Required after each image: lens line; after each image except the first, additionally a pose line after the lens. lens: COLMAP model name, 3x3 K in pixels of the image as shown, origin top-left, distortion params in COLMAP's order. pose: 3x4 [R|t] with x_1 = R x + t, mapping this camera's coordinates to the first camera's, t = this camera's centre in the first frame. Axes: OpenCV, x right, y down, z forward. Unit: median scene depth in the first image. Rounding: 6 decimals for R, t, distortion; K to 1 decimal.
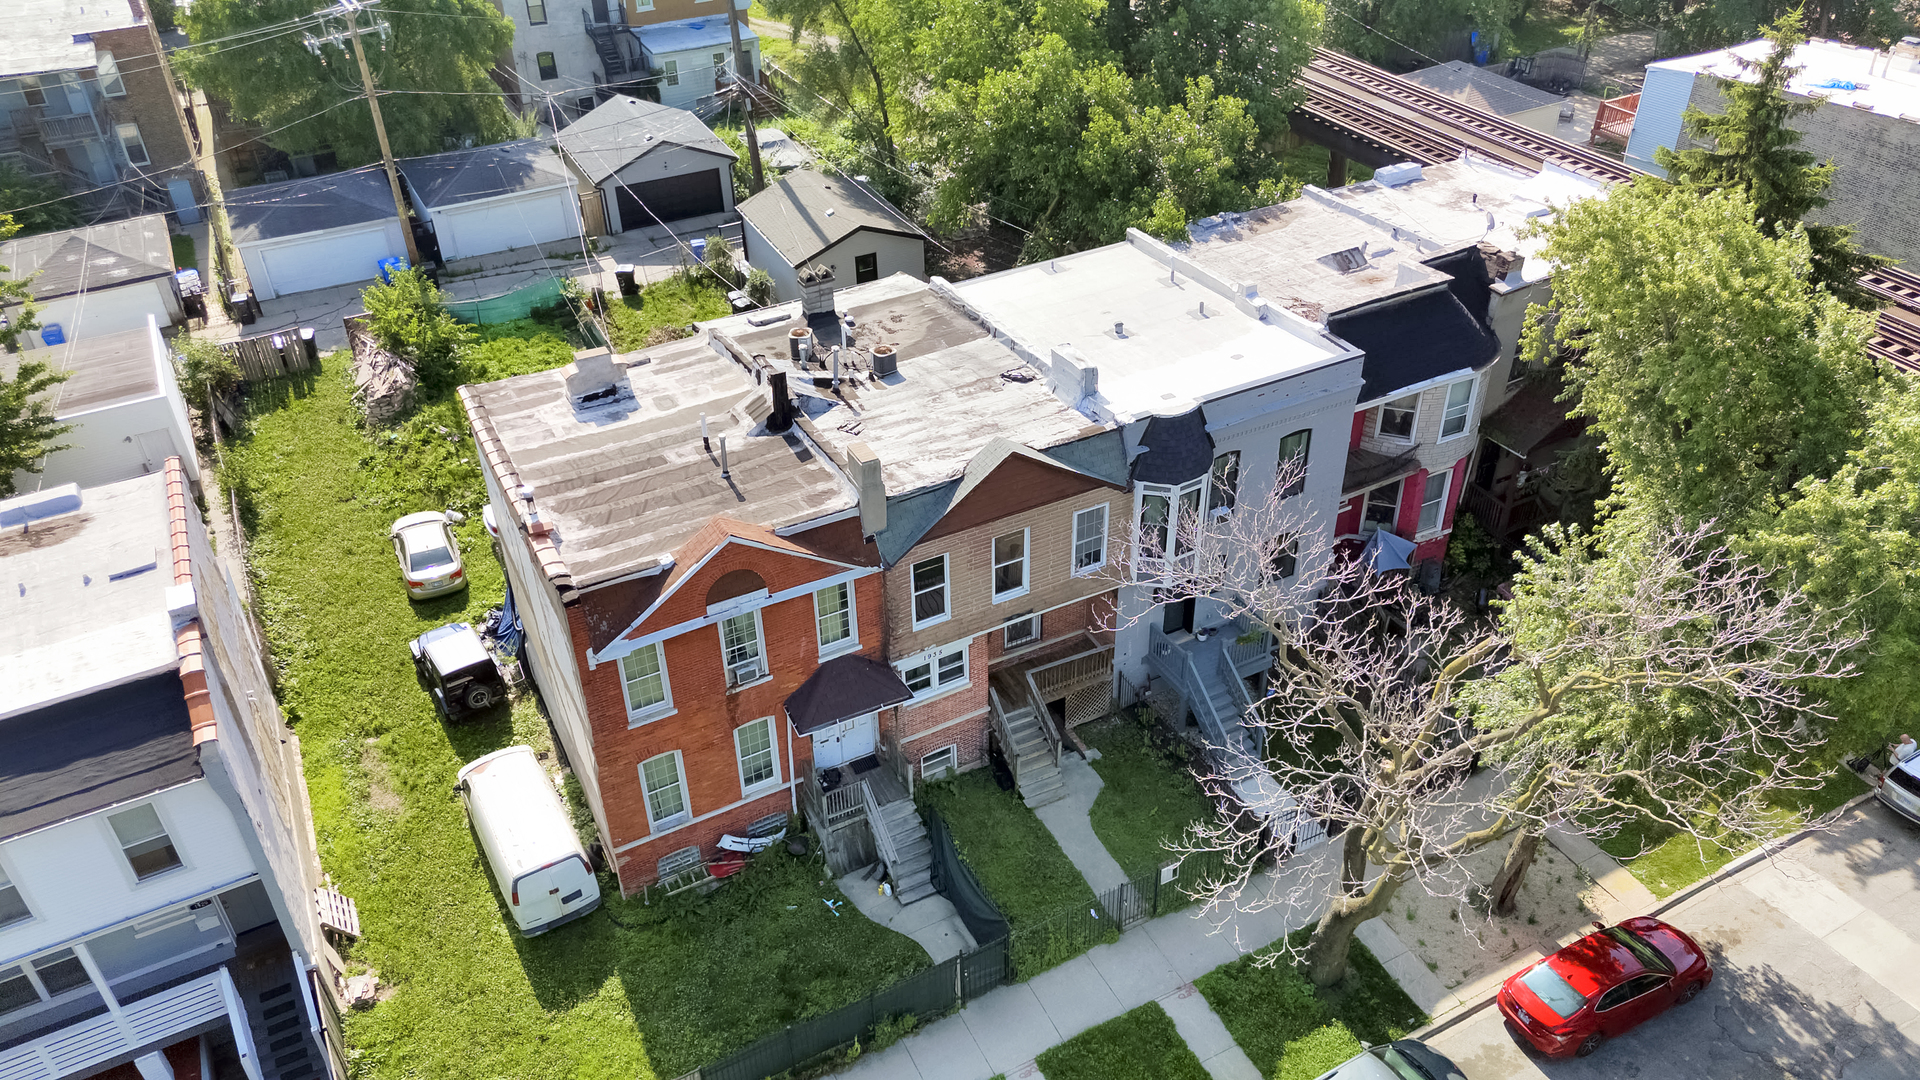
lens RADIAL K [[1354.2, 0, 960.0], [0, 1354.2, 540.0], [0, 0, 1]] dist [0.046636, -0.045188]
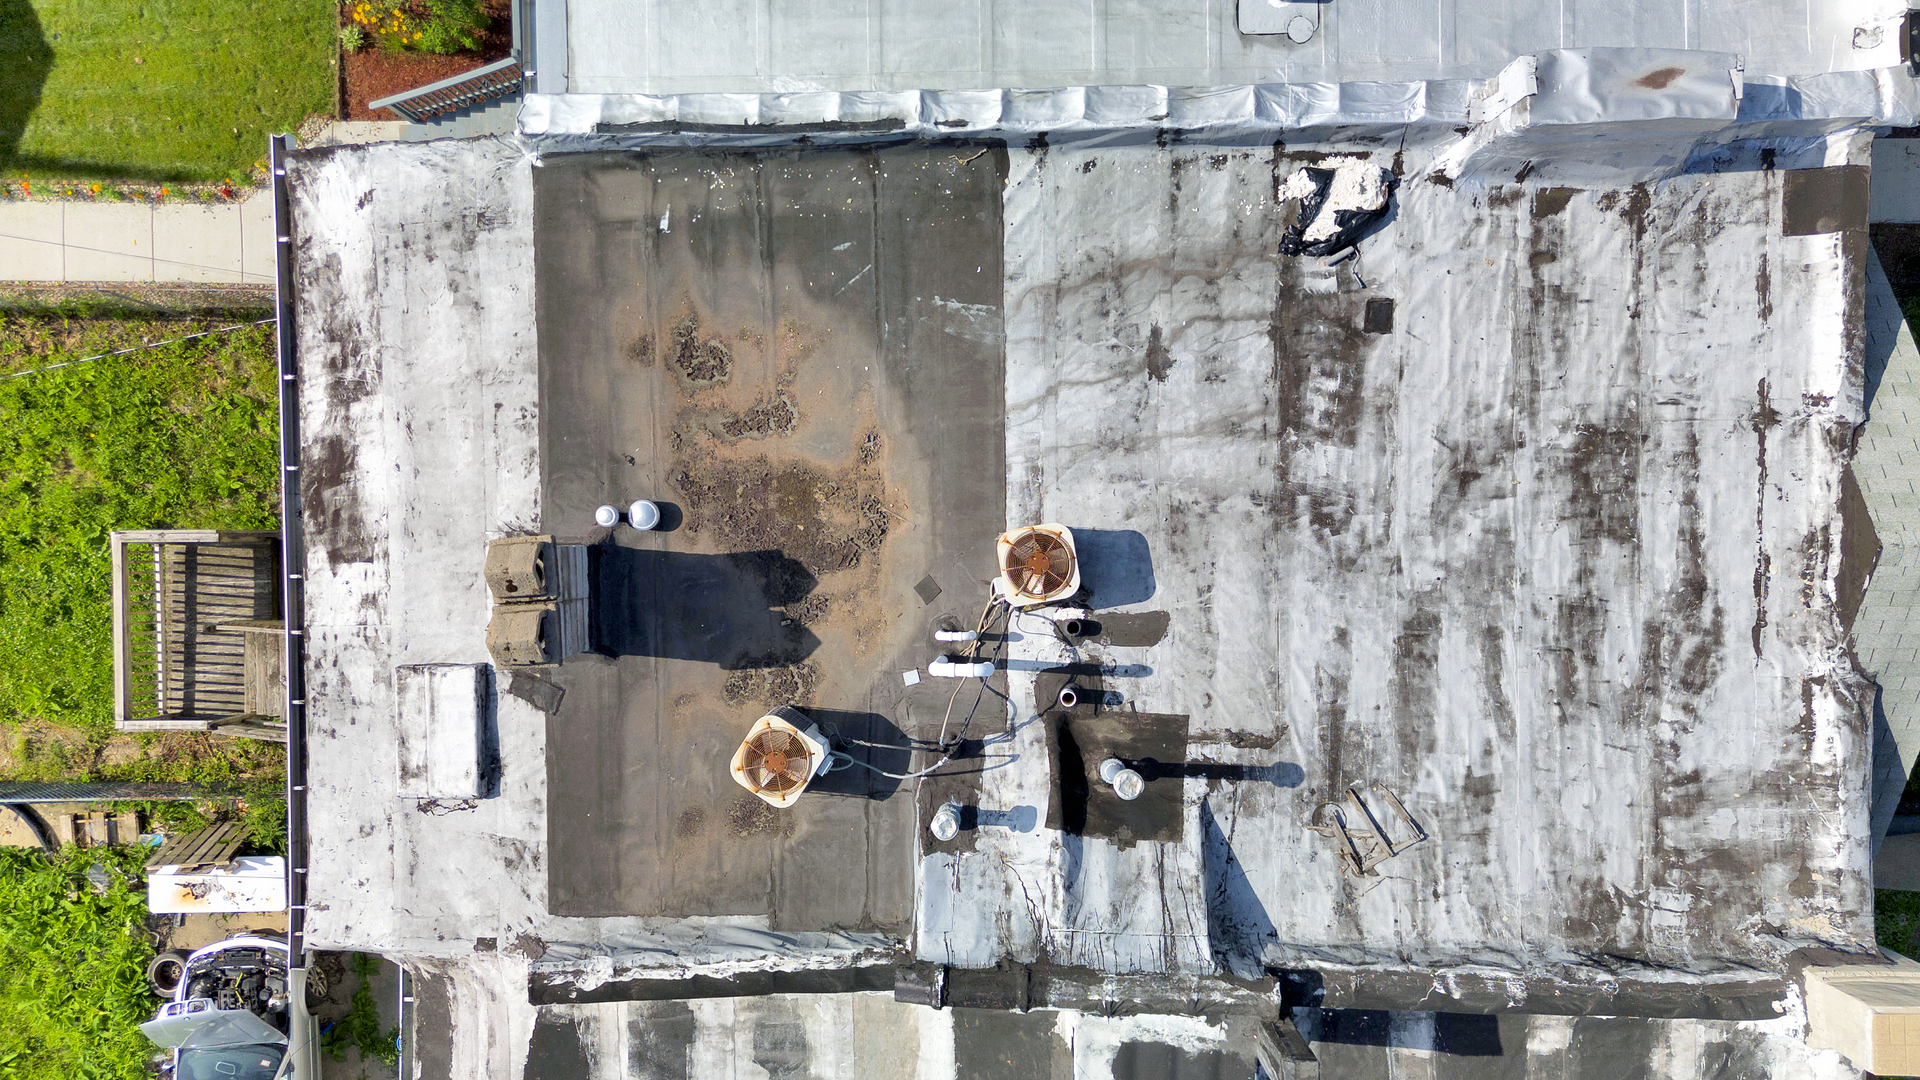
lens RADIAL K [[1353.8, 0, 989.3], [0, 1353.8, 533.3], [0, 0, 1]] dist [0.083624, -0.112746]
pose [[0.467563, -0.883901, 0.010194, -0.060661], [0.525100, 0.287005, 0.801186, -0.386505], [-0.711094, -0.369252, 0.598329, 0.858081]]
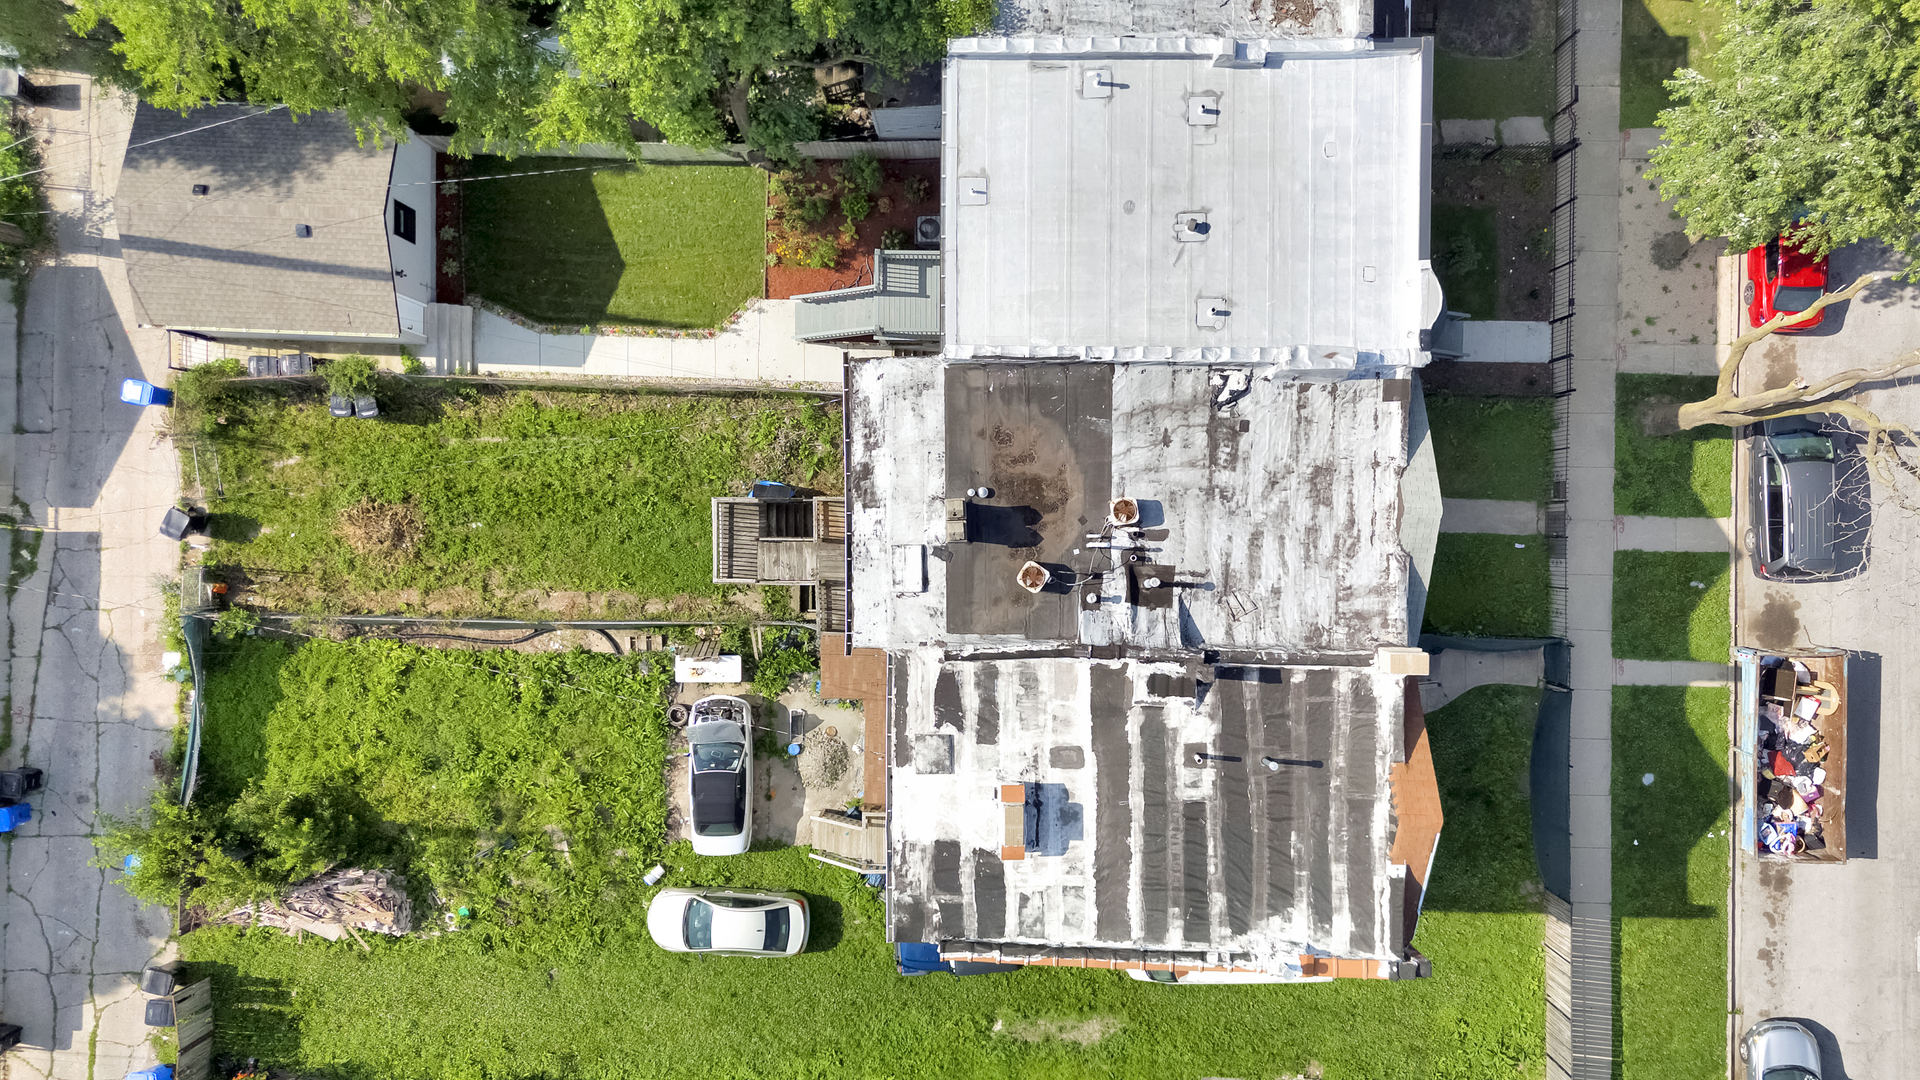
lens RADIAL K [[1354.2, 0, 960.0], [0, 1354.2, 540.0], [0, 0, 1]] dist [0.046636, -0.045188]
pose [[0.480920, -0.876716, -0.009259, -0.116990], [0.538502, 0.287027, 0.792231, -0.873892], [-0.691904, -0.385985, 0.610151, 0.565406]]
